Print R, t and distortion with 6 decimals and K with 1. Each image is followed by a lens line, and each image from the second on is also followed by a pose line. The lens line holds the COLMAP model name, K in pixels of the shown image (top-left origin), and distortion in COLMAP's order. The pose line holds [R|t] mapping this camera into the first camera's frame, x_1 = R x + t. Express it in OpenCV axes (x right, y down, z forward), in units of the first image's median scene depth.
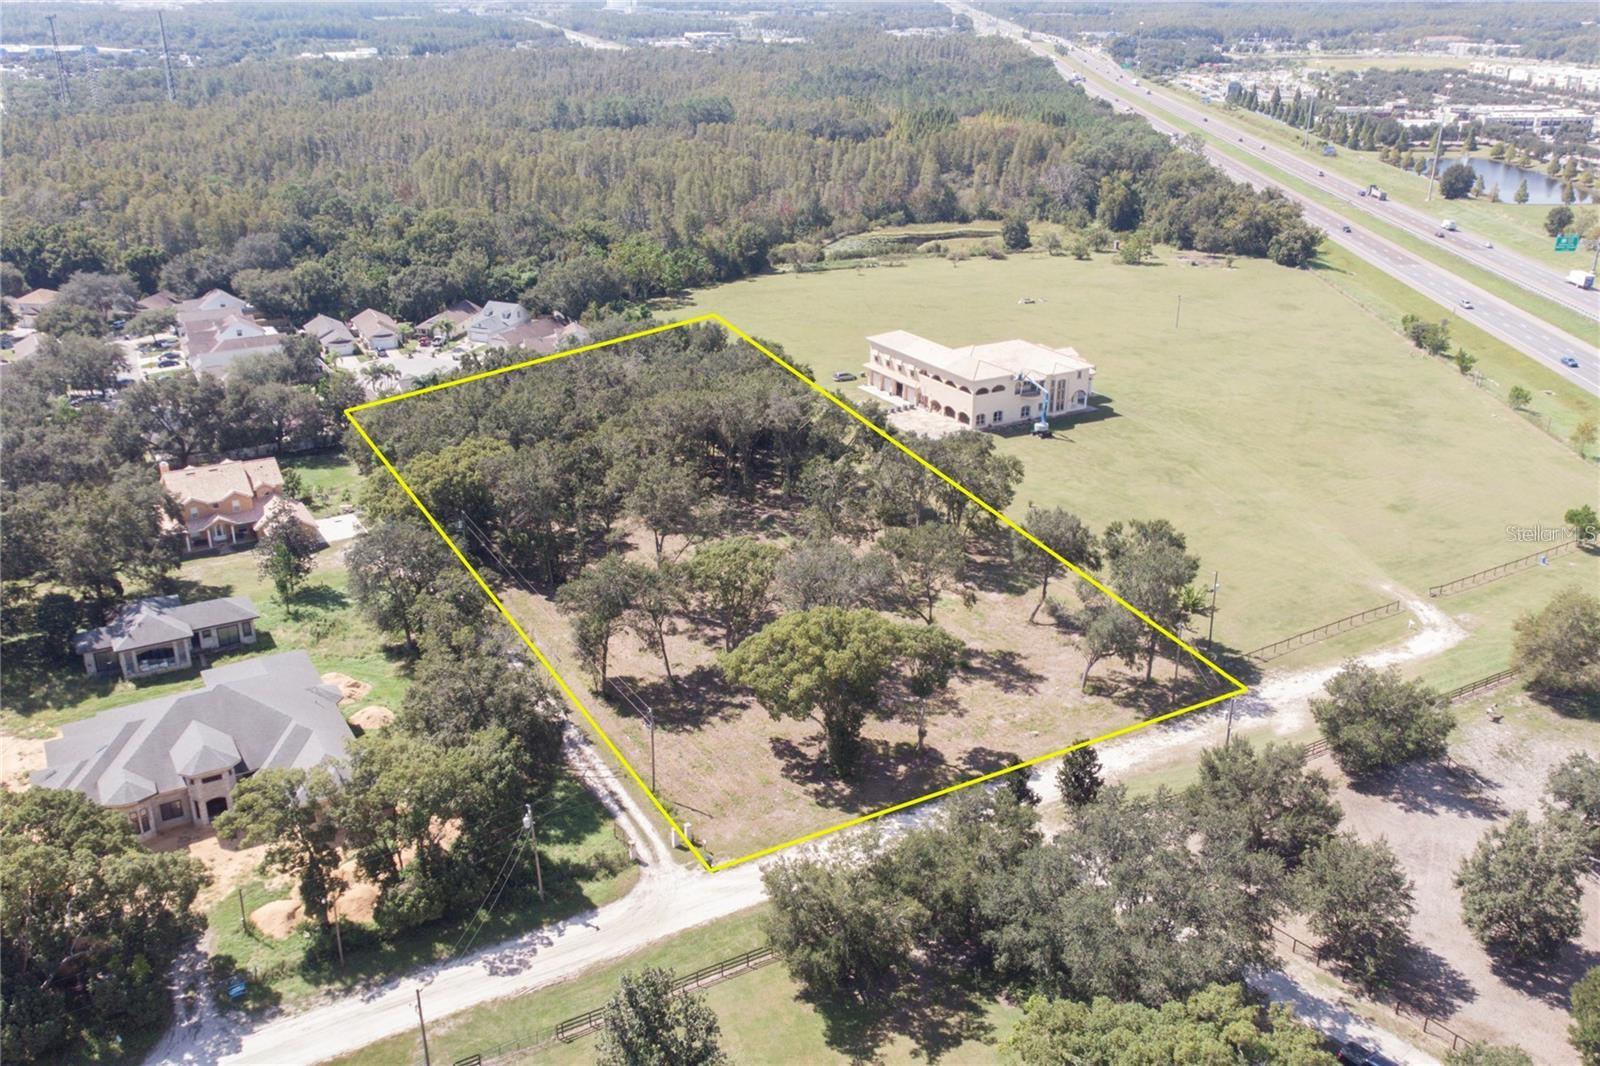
lens RADIAL K [[1386.8, 0, 802.4], [0, 1386.8, 535.5], [0, 0, 1]] dist [0.004703, 0.044908]
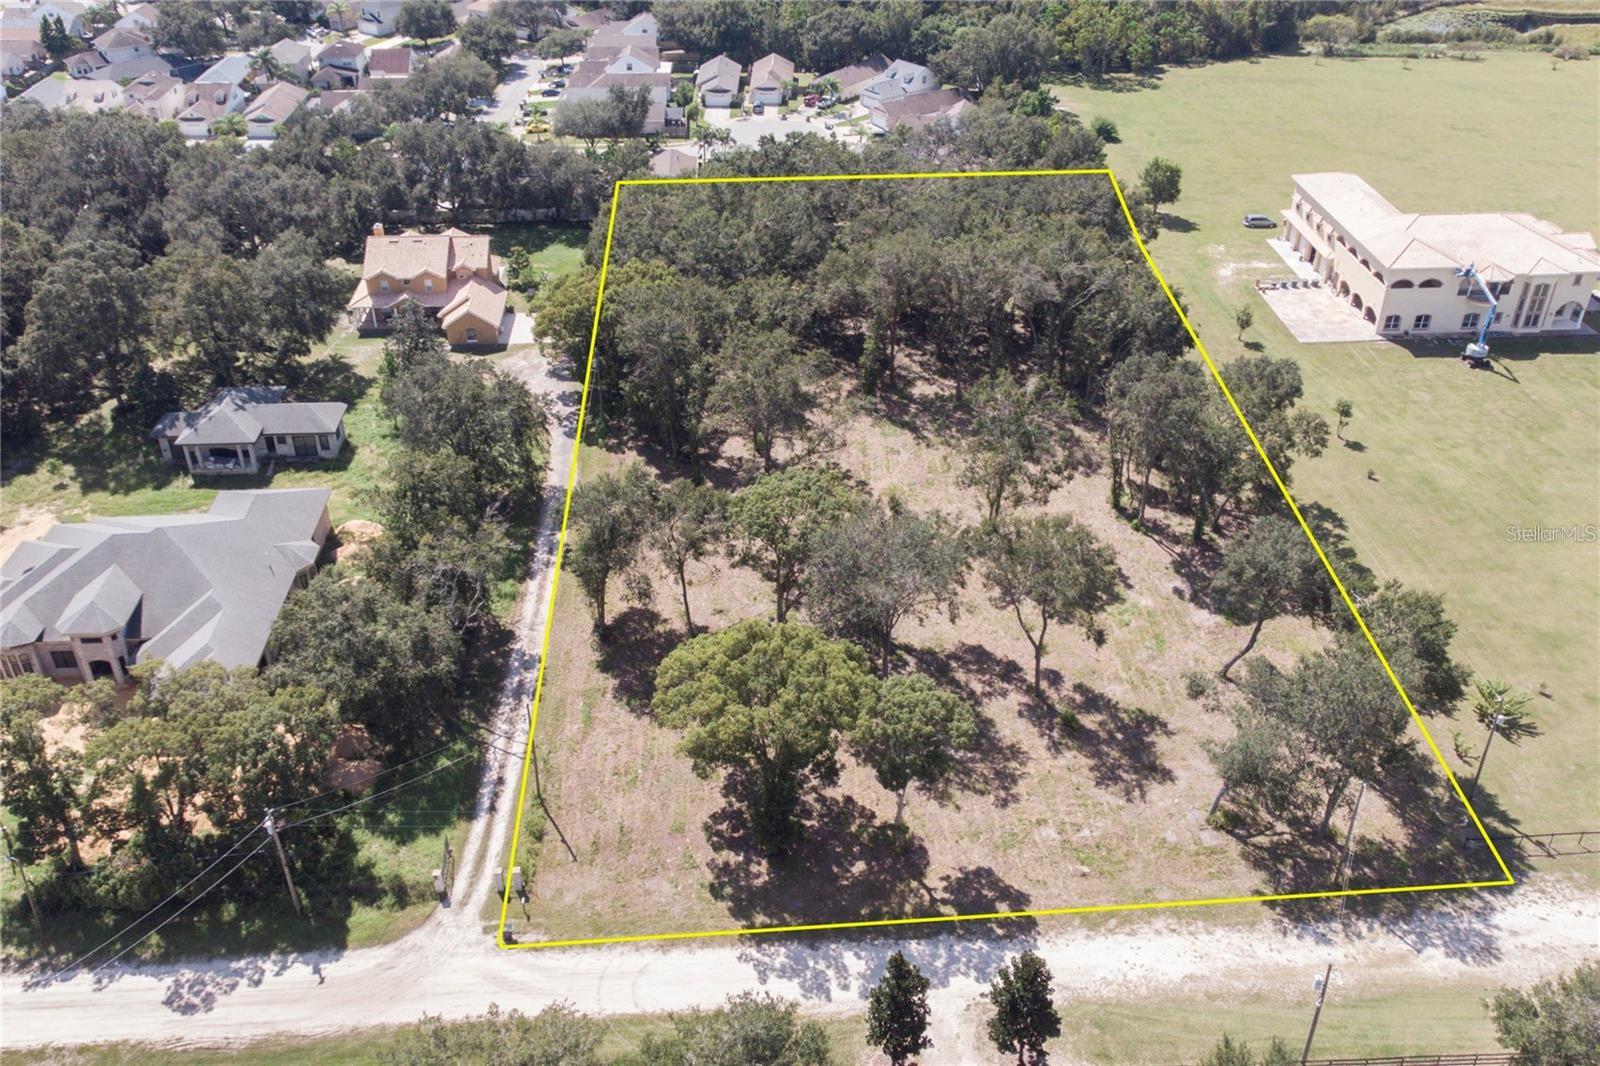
lens RADIAL K [[1386.8, 0, 802.3], [0, 1386.8, 536.9], [0, 0, 1]] dist [0.004703, 0.044908]
pose [[0.889852, 0.245653, -0.384471, 0.160691], [-0.168675, 0.960103, 0.223050, -0.086100], [0.423925, -0.133631, 0.895785, 0.213602]]
